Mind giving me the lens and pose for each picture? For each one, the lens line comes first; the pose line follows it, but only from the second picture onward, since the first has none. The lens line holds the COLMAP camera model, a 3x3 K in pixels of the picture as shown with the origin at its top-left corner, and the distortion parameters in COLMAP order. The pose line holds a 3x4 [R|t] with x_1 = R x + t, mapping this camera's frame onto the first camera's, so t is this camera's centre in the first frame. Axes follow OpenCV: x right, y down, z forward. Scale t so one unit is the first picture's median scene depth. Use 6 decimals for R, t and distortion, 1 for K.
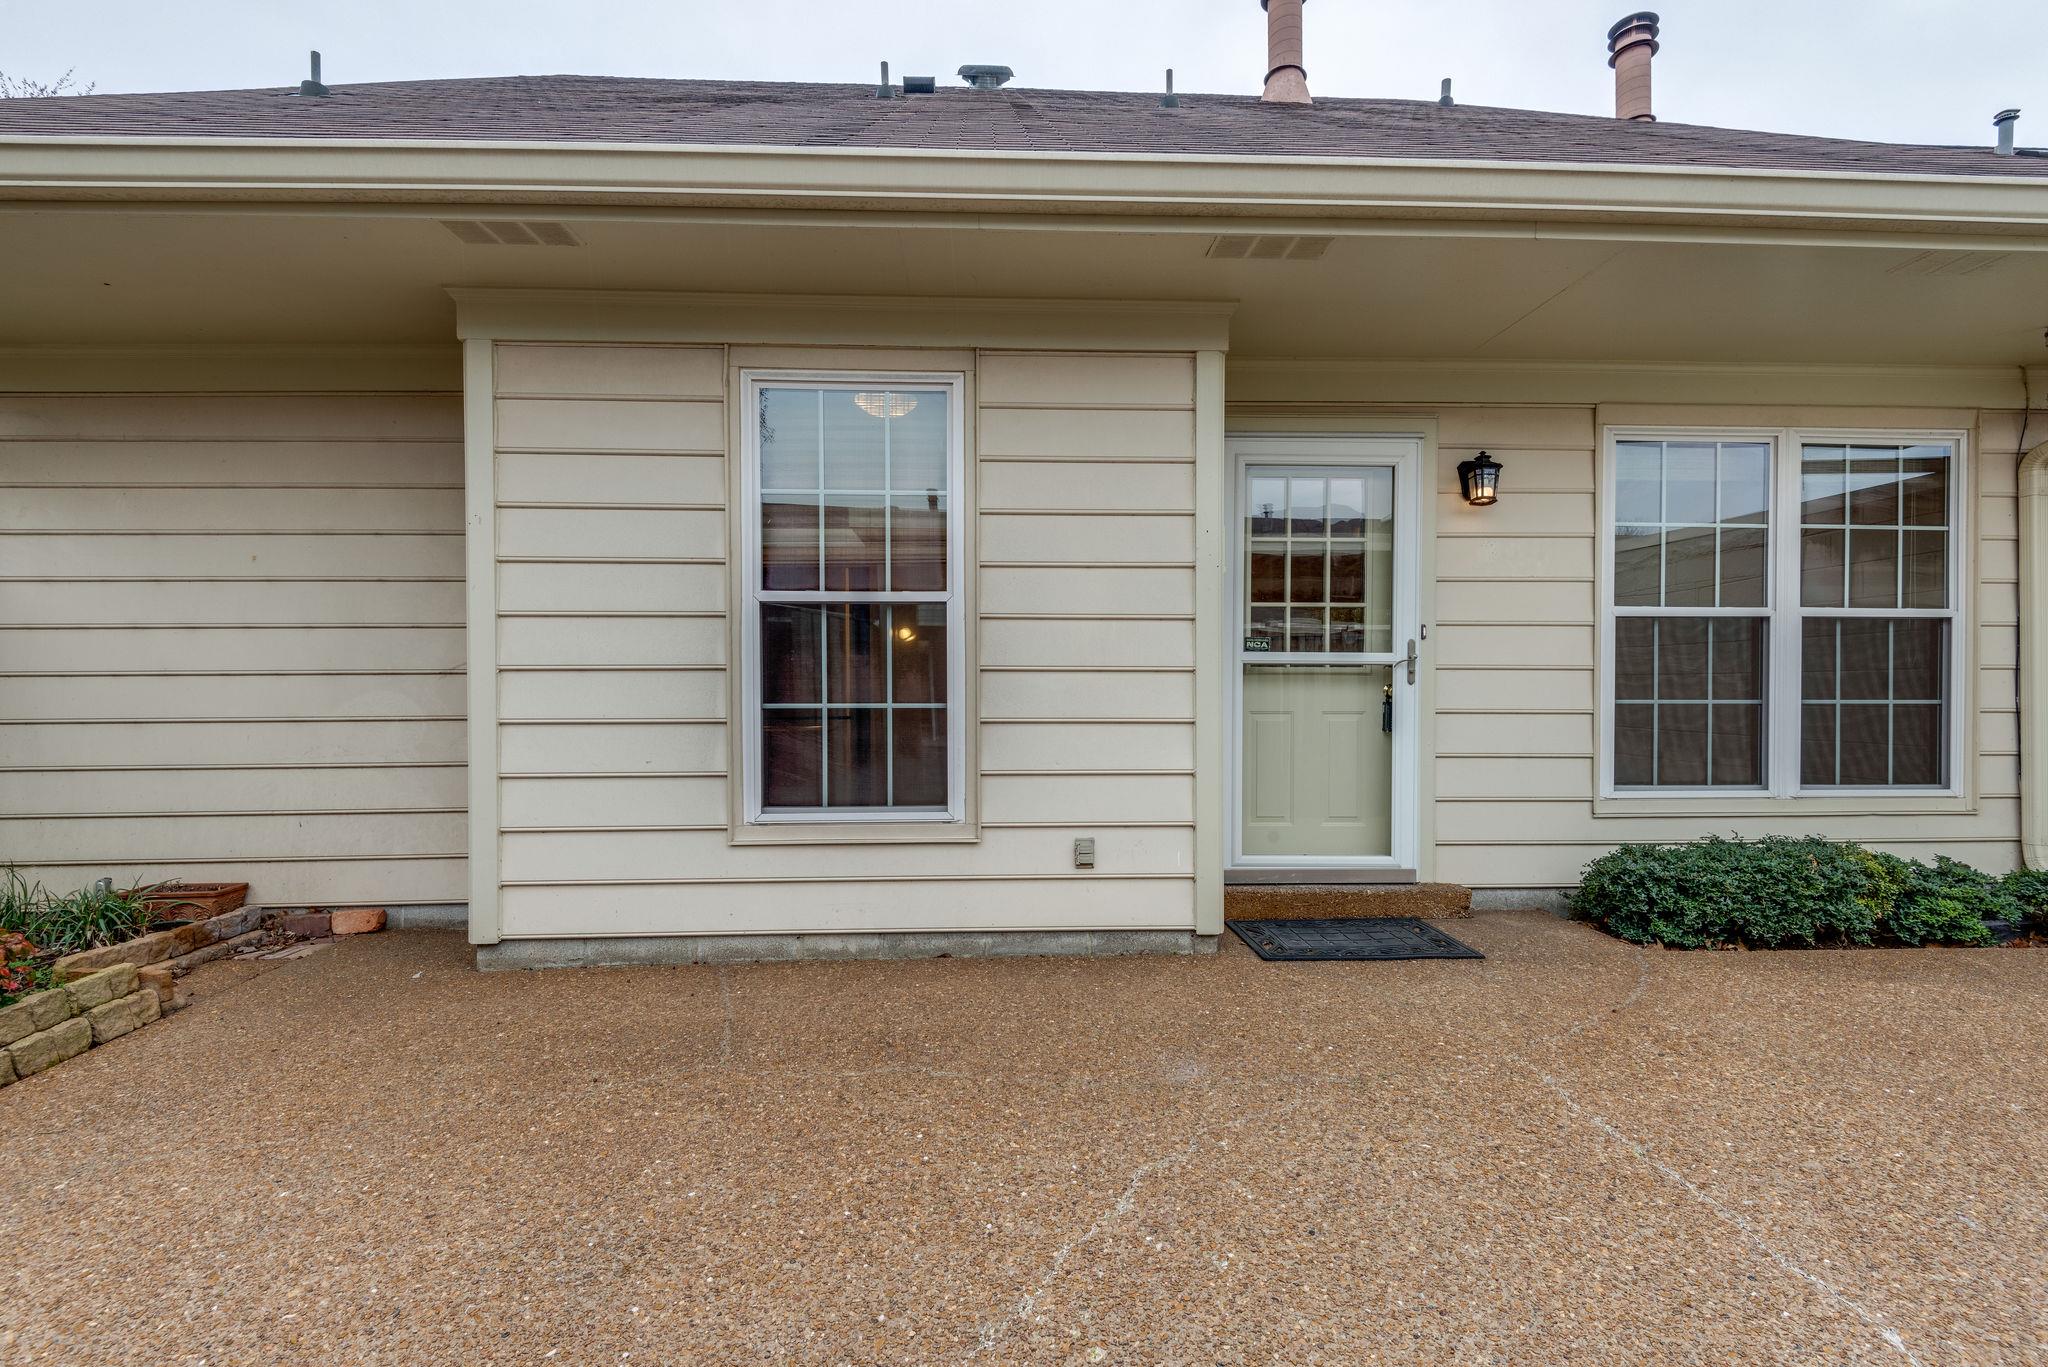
lens RADIAL K [[946.8, 0, 1027.2], [0, 946.8, 671.3], [0, 0, 1]] dist [0.015917, 0.000075]
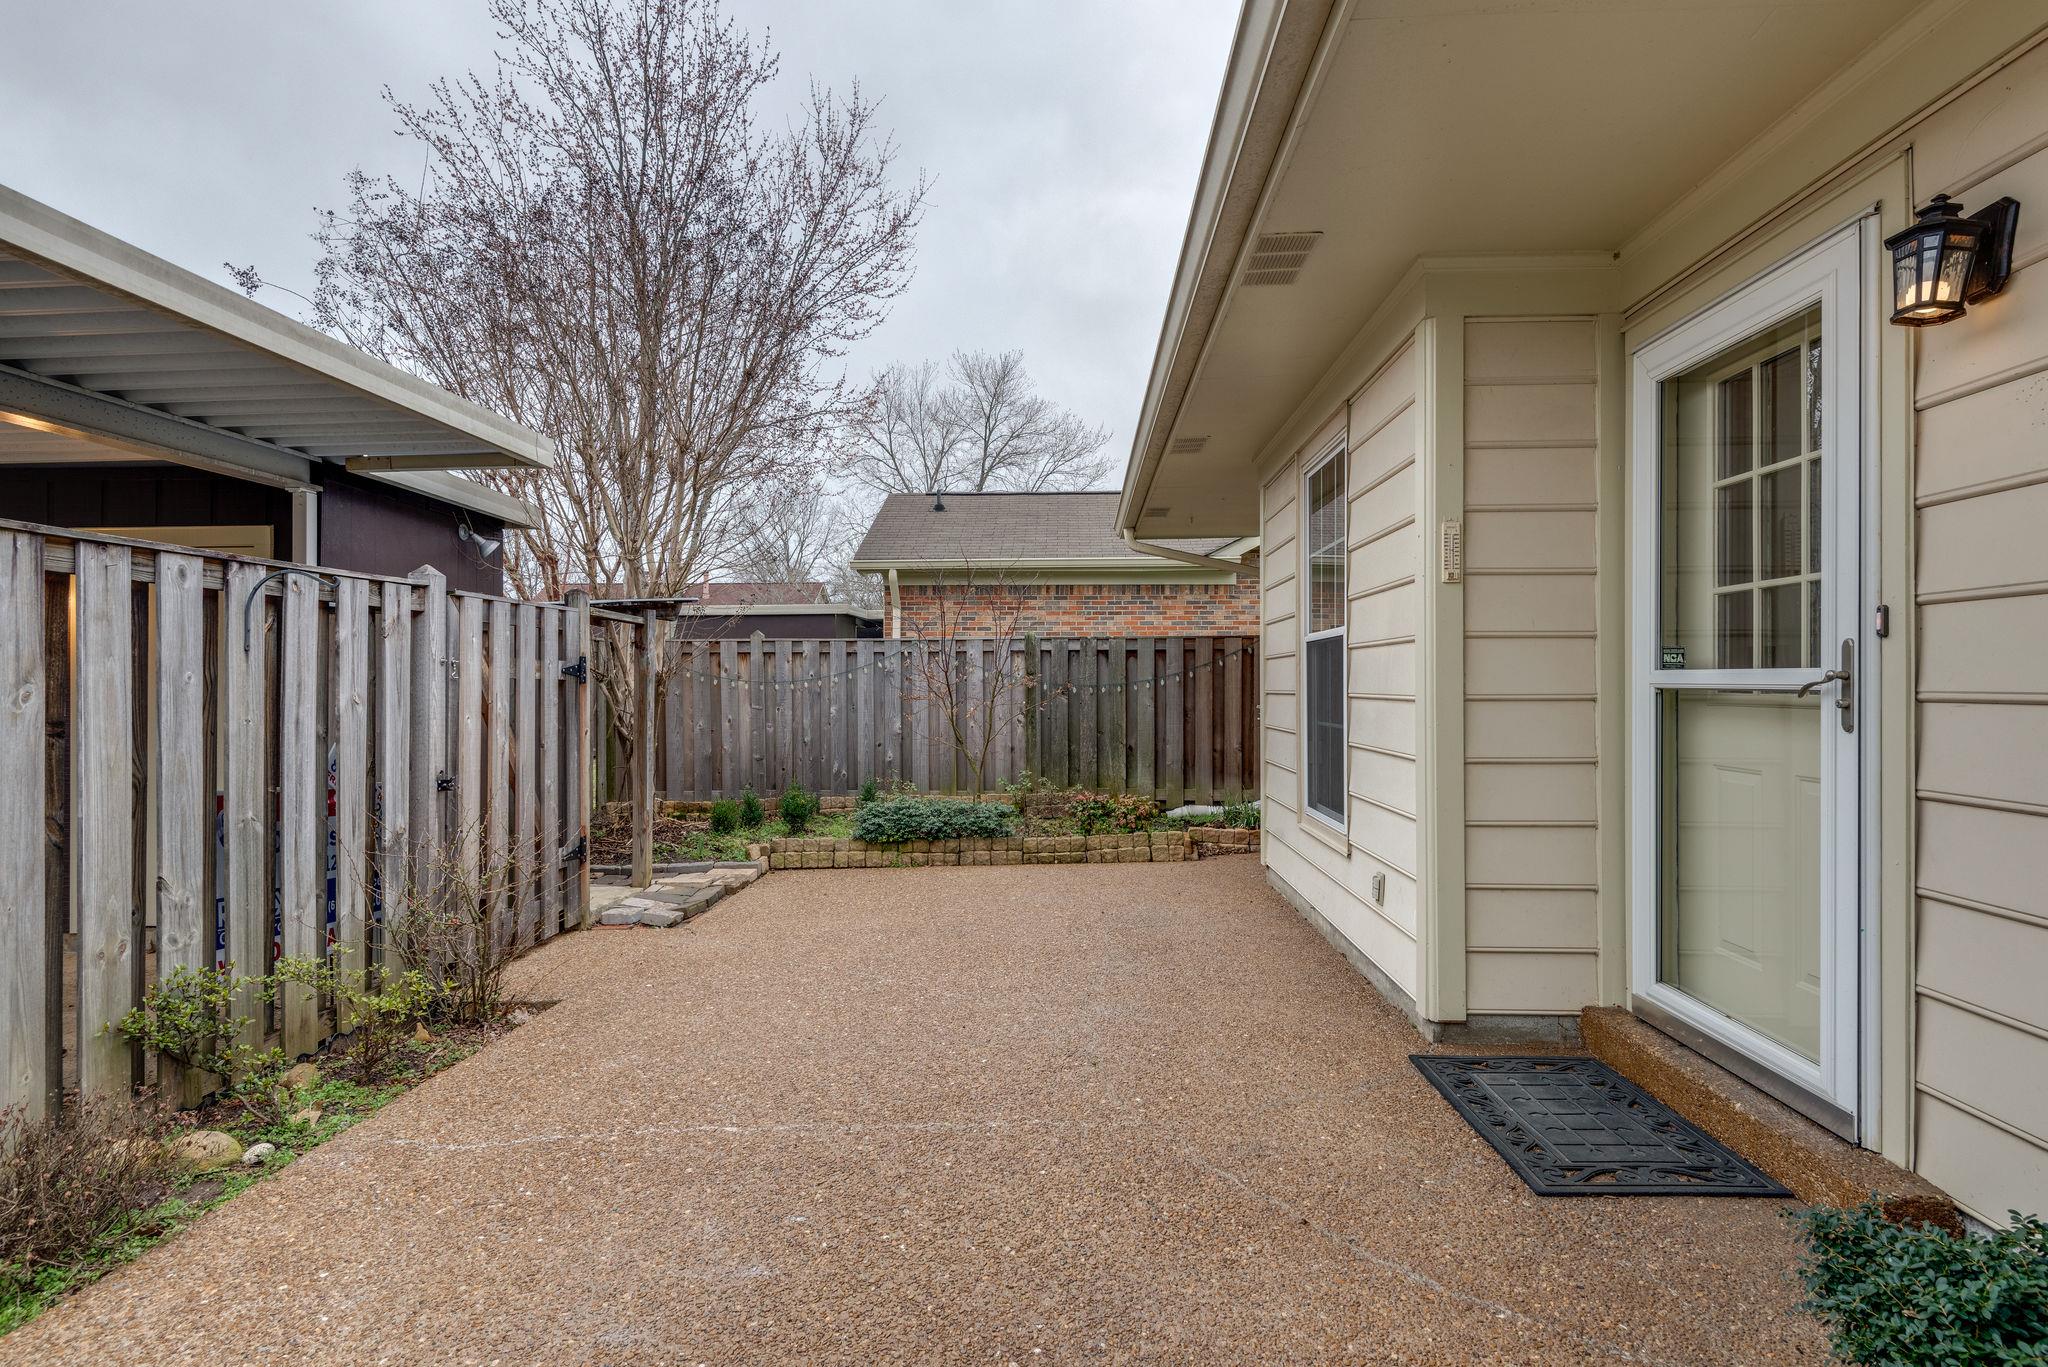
lens RADIAL K [[1066.7, 0, 1070.4], [0, 1066.7, 684.2], [0, 0, 1]] dist [0.025360, 0.000083]
pose [[-0.050645, 0.002396, -0.998714, 0.982954], [-0.005683, 0.999980, 0.002687, -0.010344], [0.998701, 0.005812, -0.050630, 0.633813]]
